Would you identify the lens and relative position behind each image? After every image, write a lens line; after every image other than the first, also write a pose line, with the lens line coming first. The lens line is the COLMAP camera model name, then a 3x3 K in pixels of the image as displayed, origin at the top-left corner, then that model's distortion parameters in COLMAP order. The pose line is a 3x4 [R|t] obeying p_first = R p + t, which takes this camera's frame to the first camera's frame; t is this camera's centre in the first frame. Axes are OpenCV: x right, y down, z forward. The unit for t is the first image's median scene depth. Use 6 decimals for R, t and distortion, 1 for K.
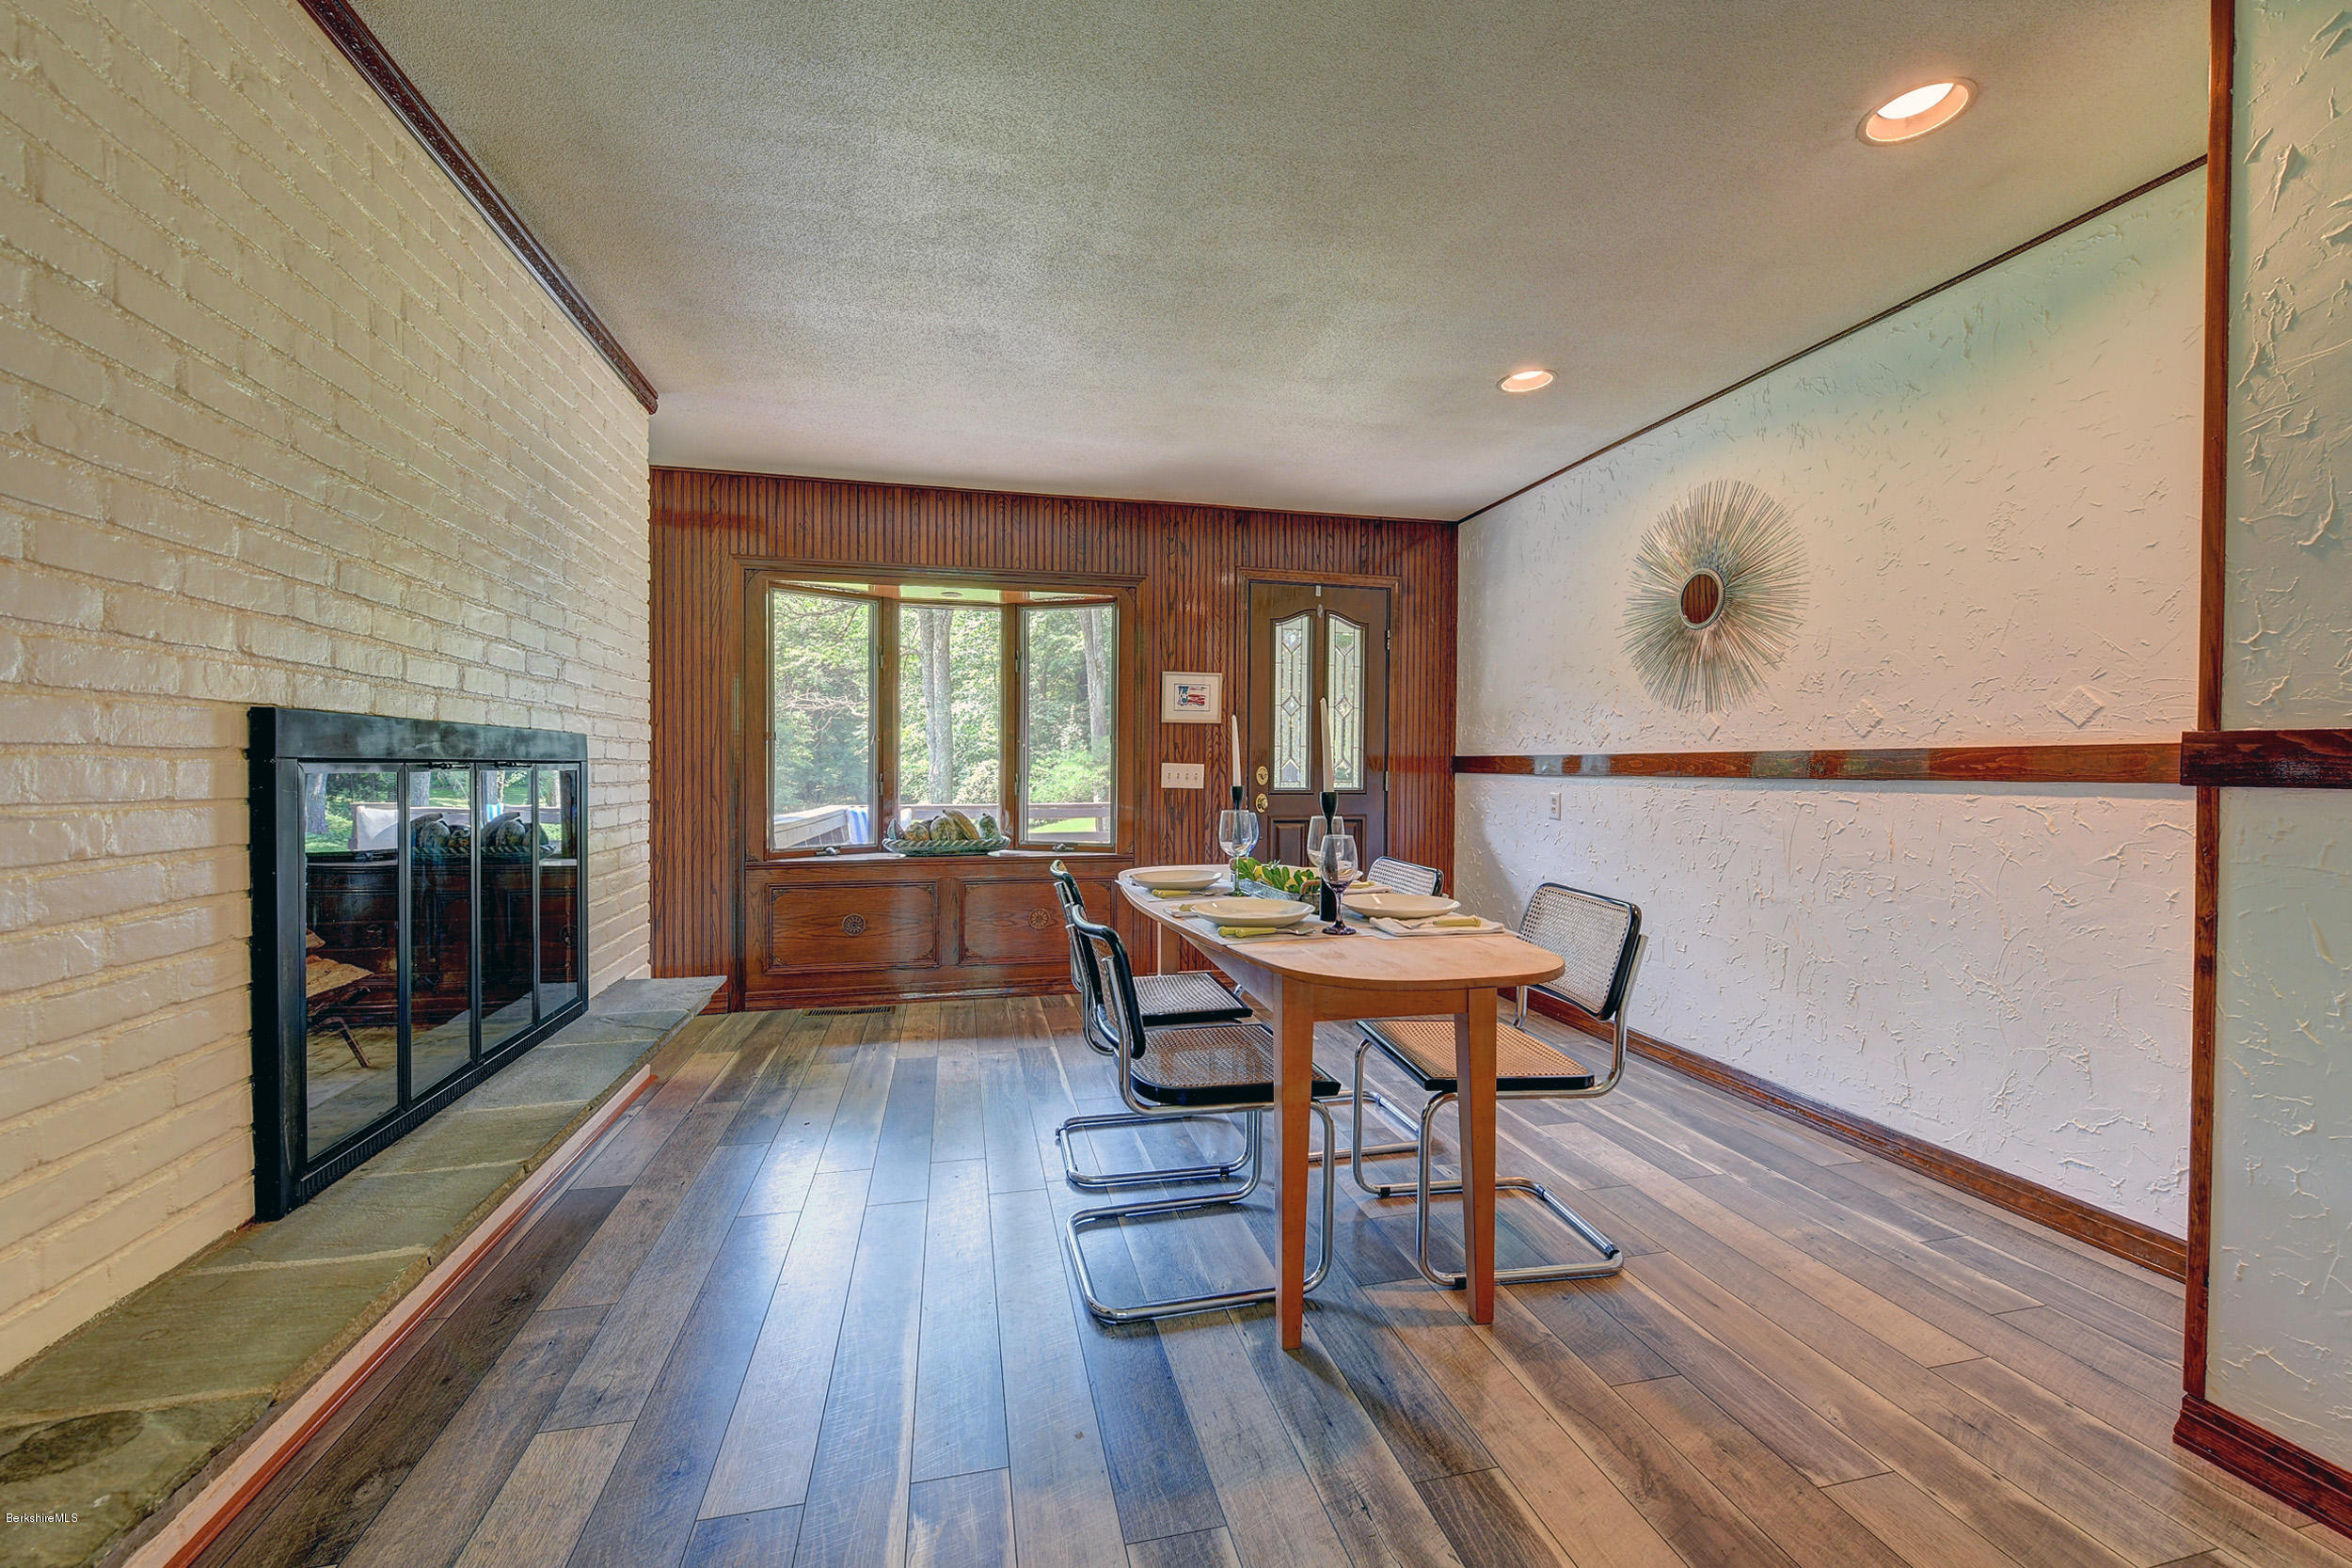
lens RADIAL K [[982.1, 0, 1176.0], [0, 982.1, 784.0], [0, 0, 1]] dist [0.000470, -0.000113]
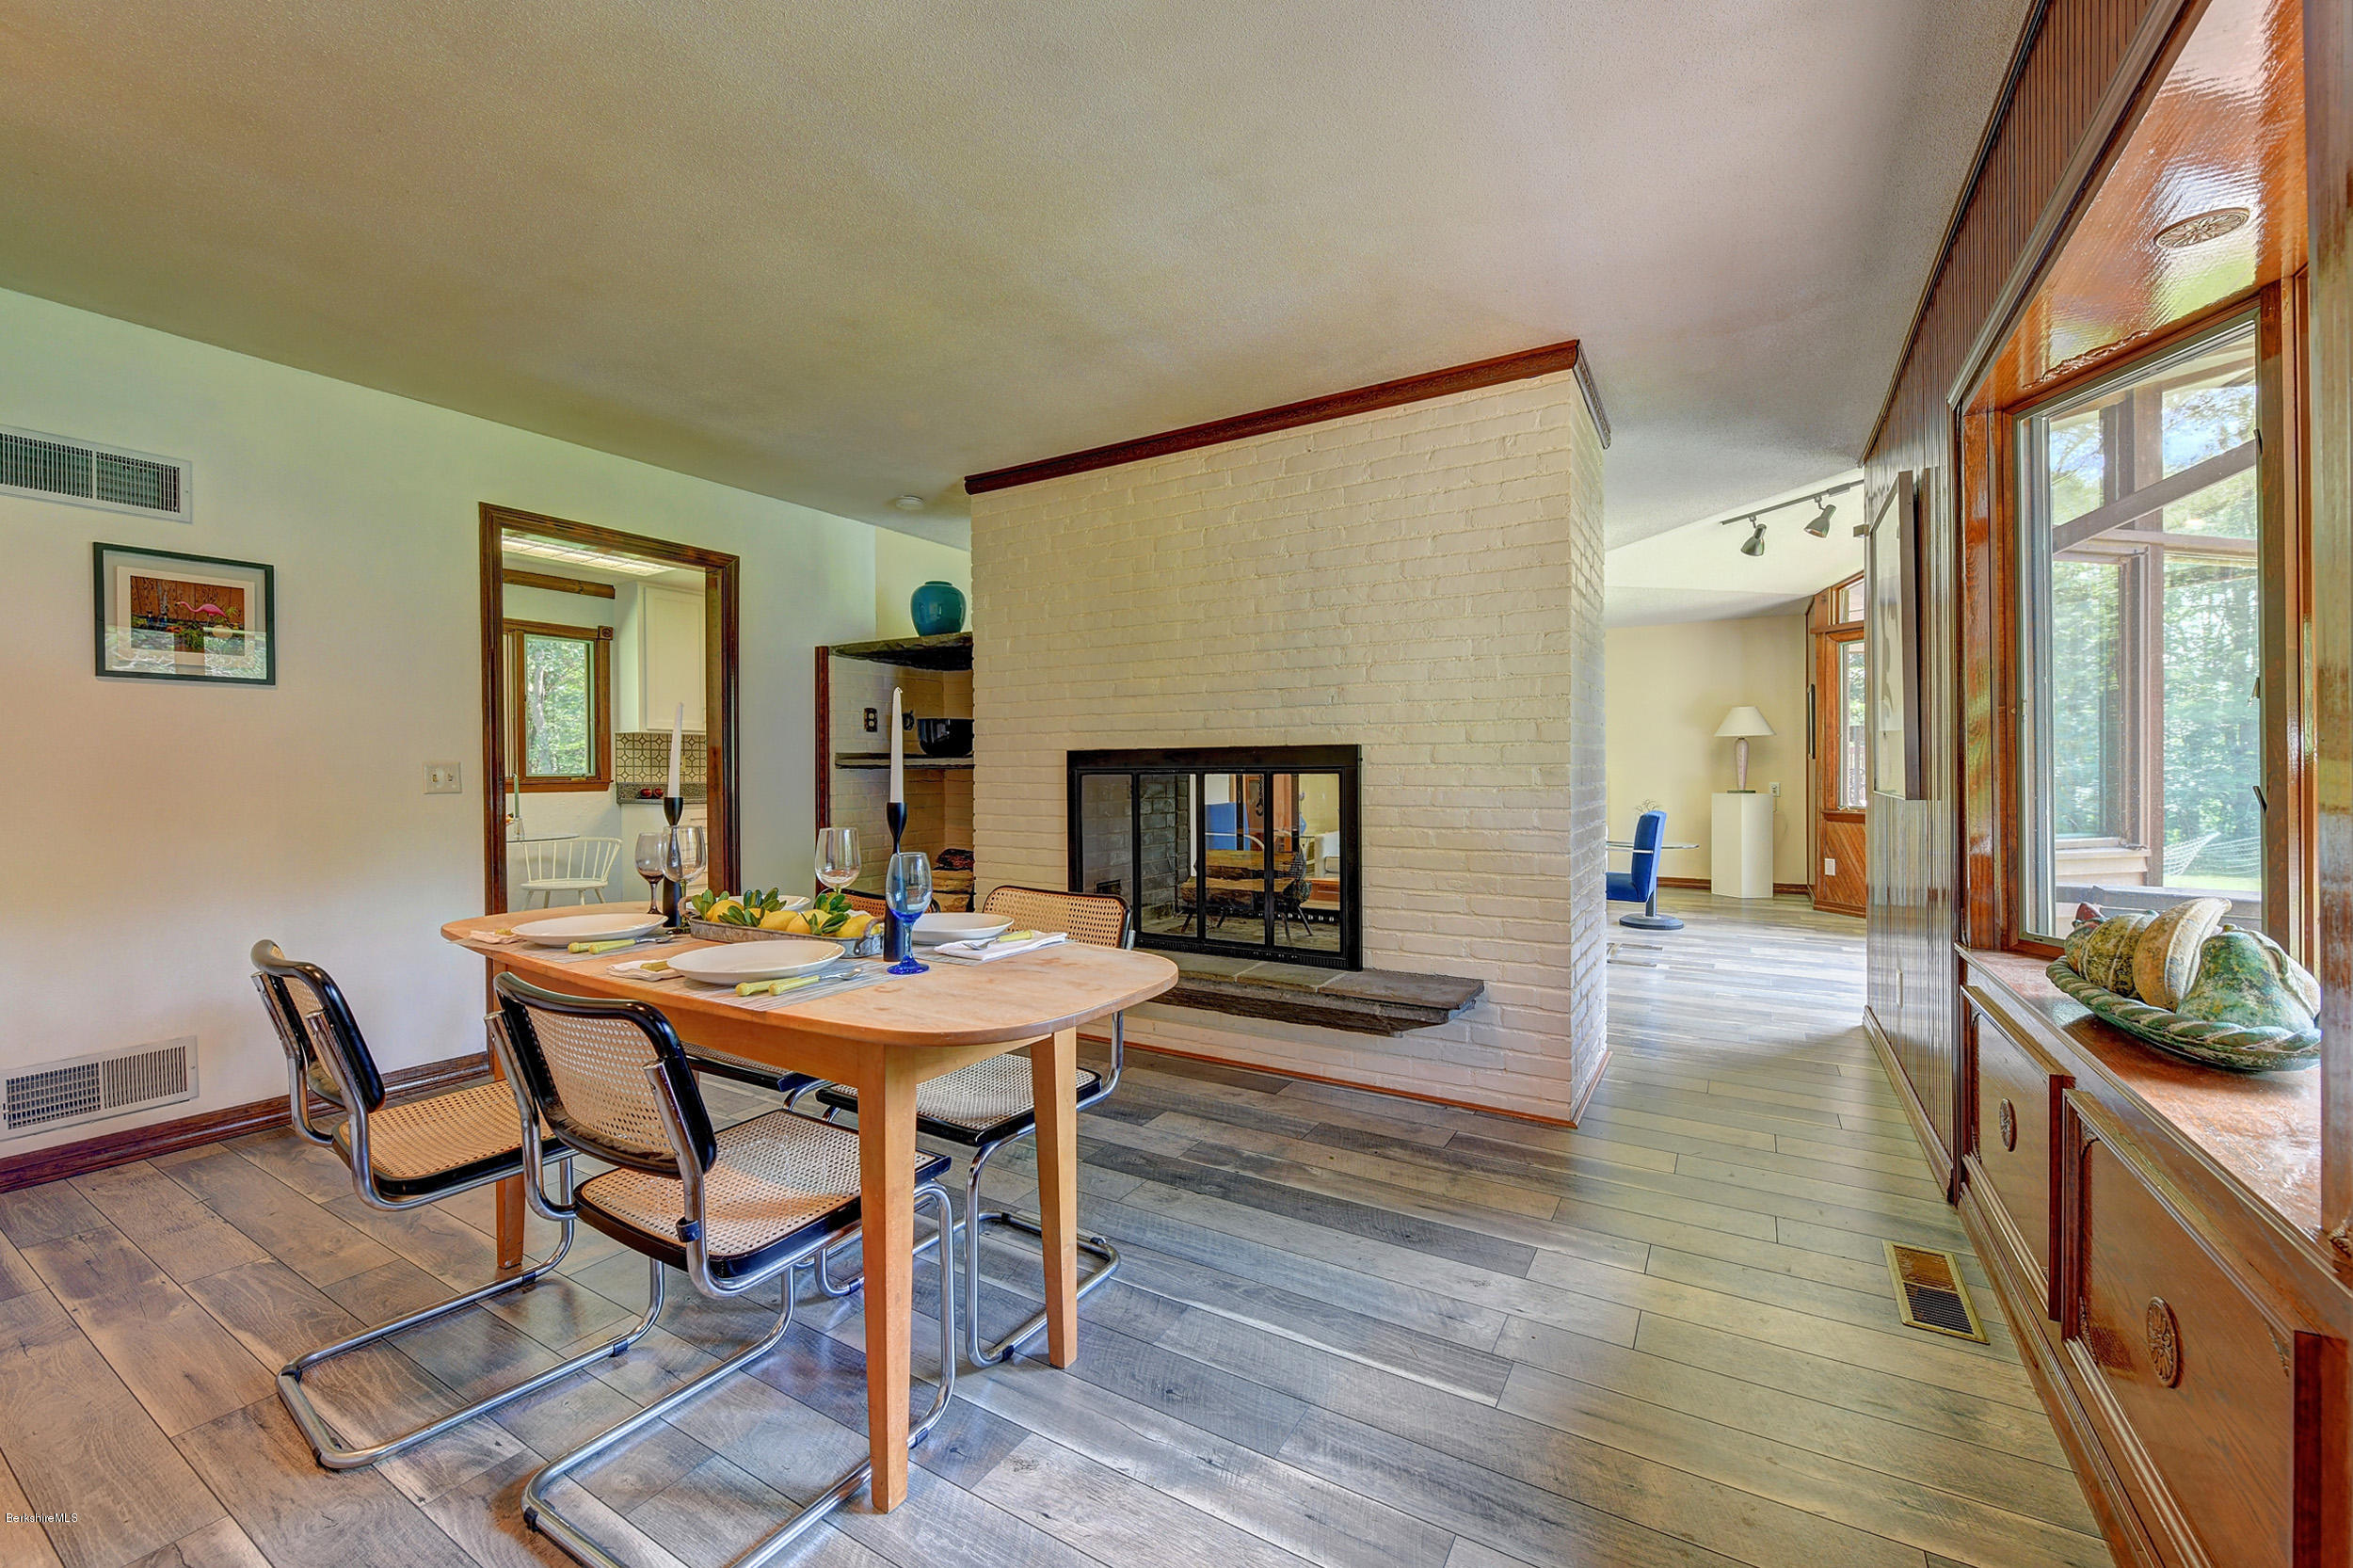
lens RADIAL K [[953.5, 0, 1173.4], [0, 953.5, 756.7], [0, 0, 1]] dist [-0.001085, -0.000181]
pose [[-0.705889, -0.006988, -0.708288, 0.347949], [-0.013011, 0.999911, 0.003102, -0.030287], [0.708203, 0.011405, -0.705917, 1.452065]]
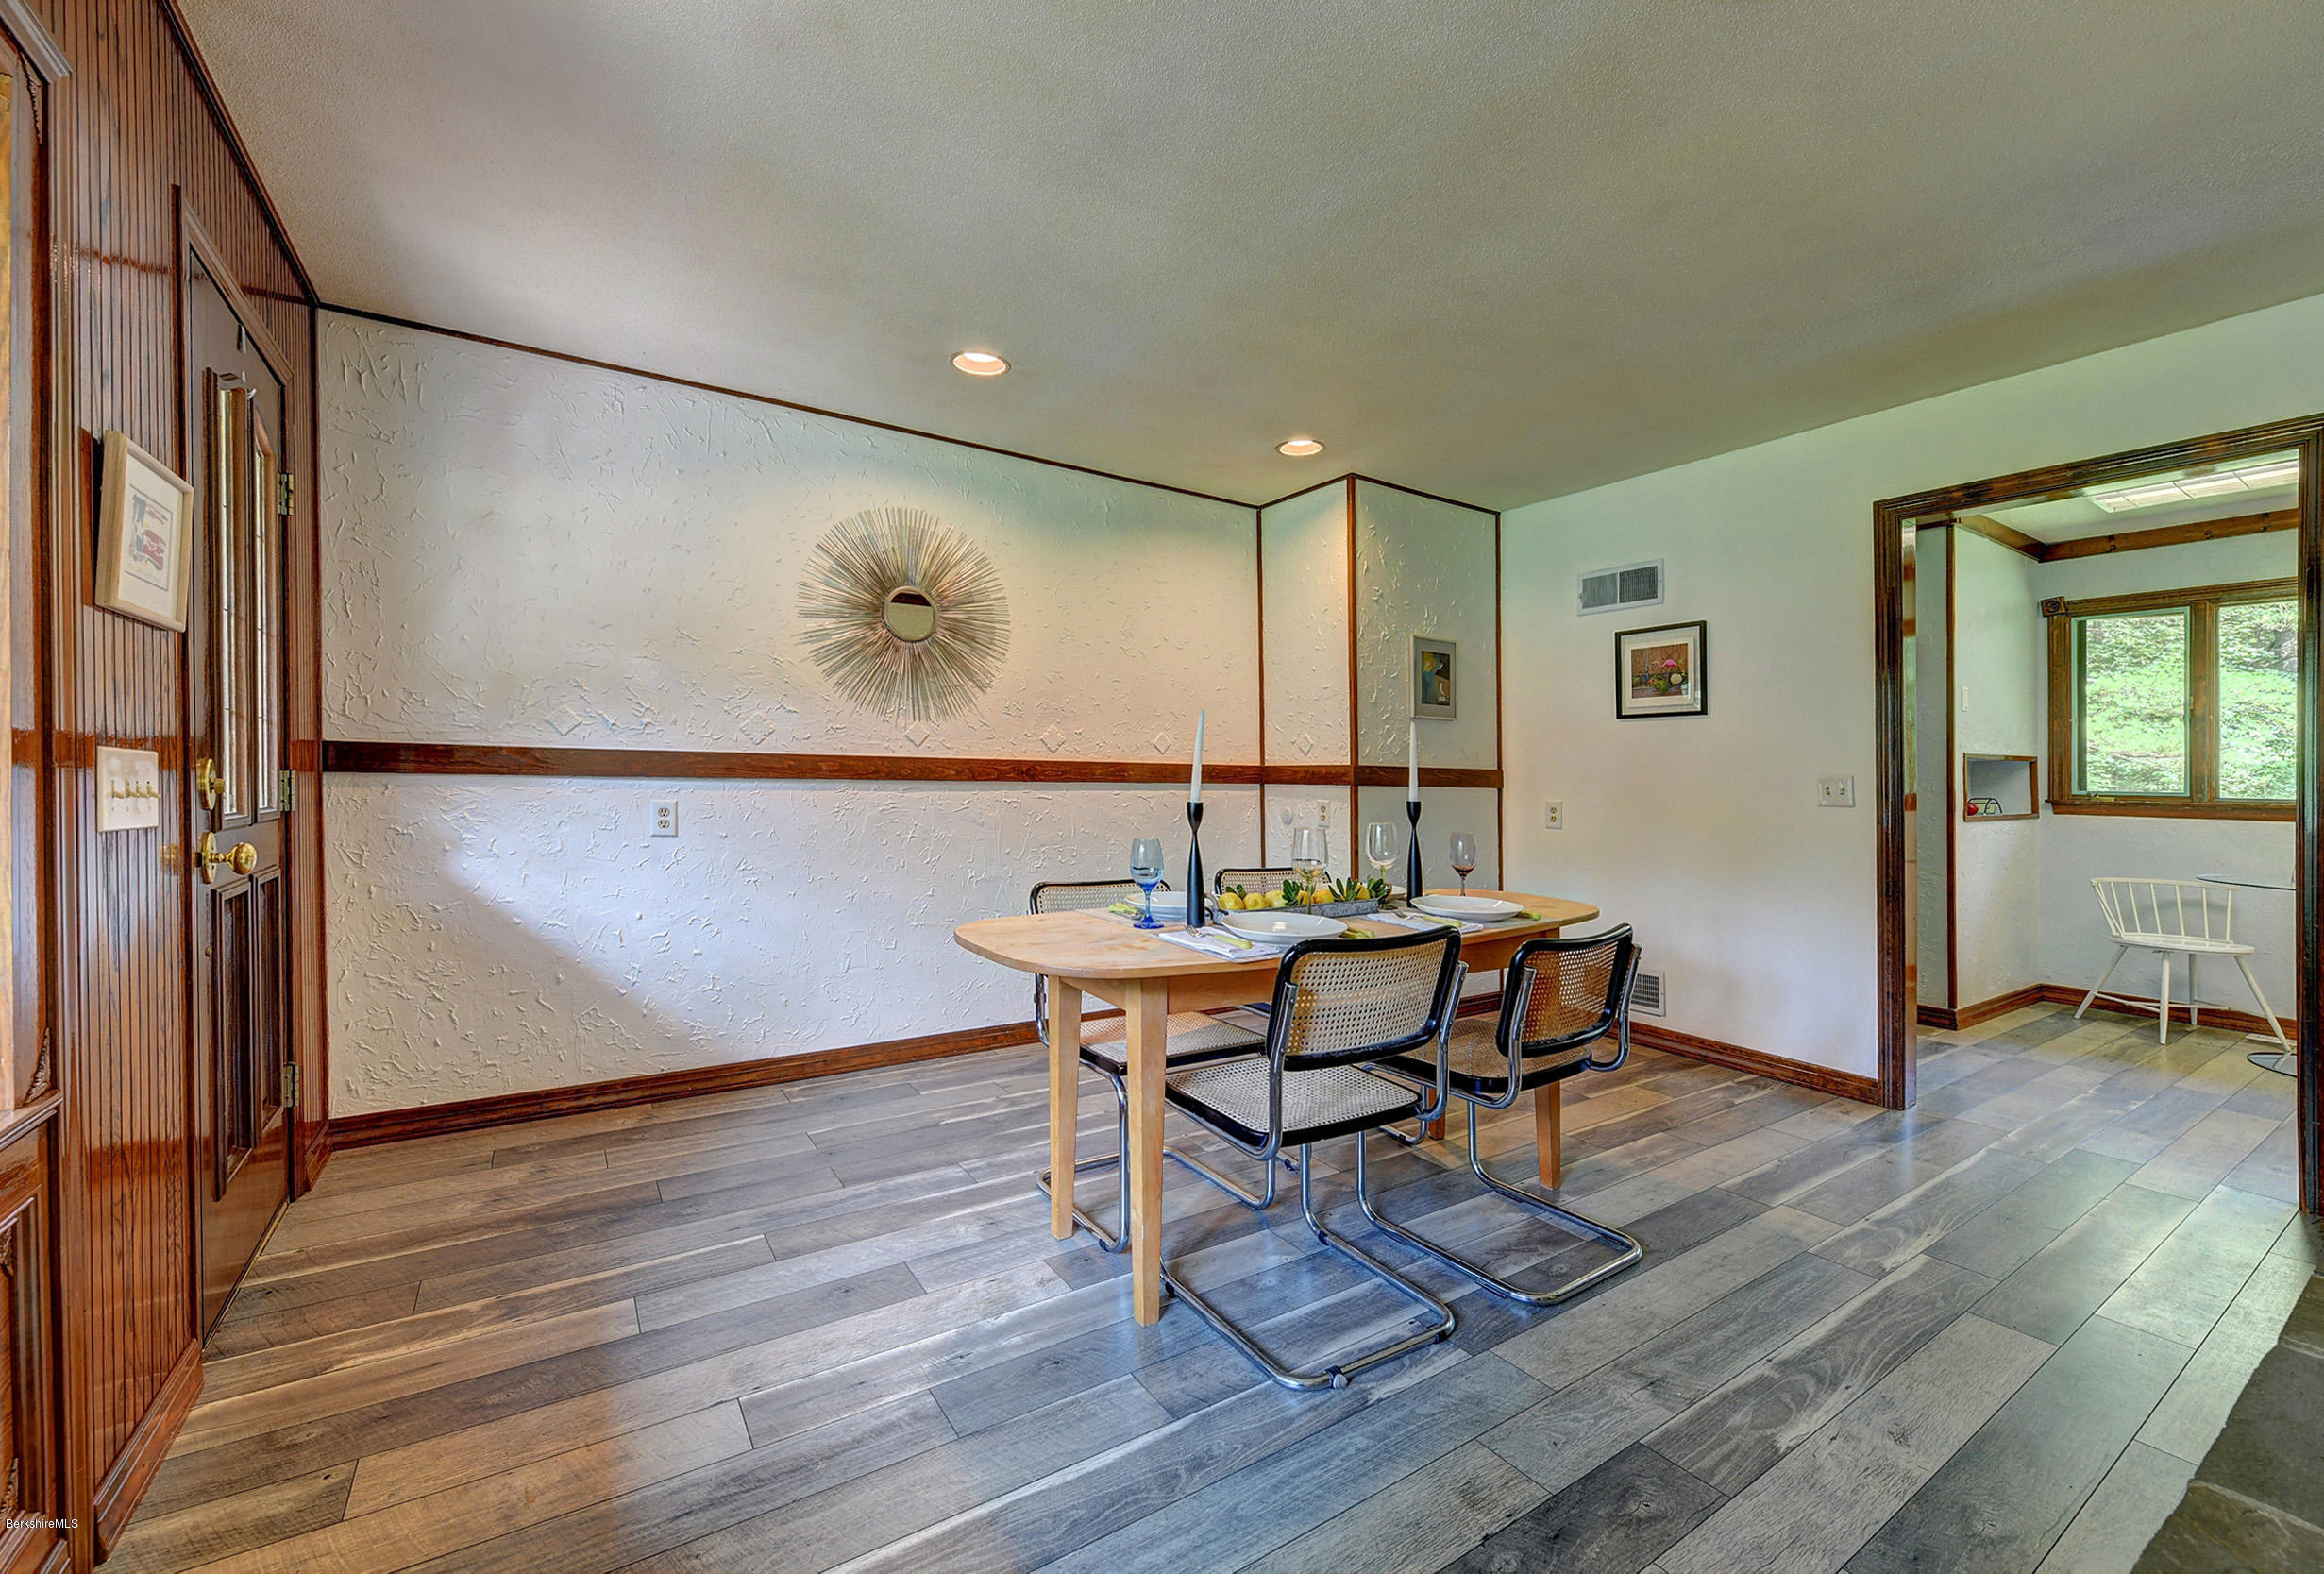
lens RADIAL K [[934.7, 0, 1162.0], [0, 934.7, 787.0], [0, 0, 1]] dist [-0.022492, 0.000010]
pose [[-0.340393, -0.016918, 0.940131, -0.569543], [0.003517, 0.999808, 0.019265, -0.020181], [-0.940277, 0.009864, -0.340268, 1.197629]]
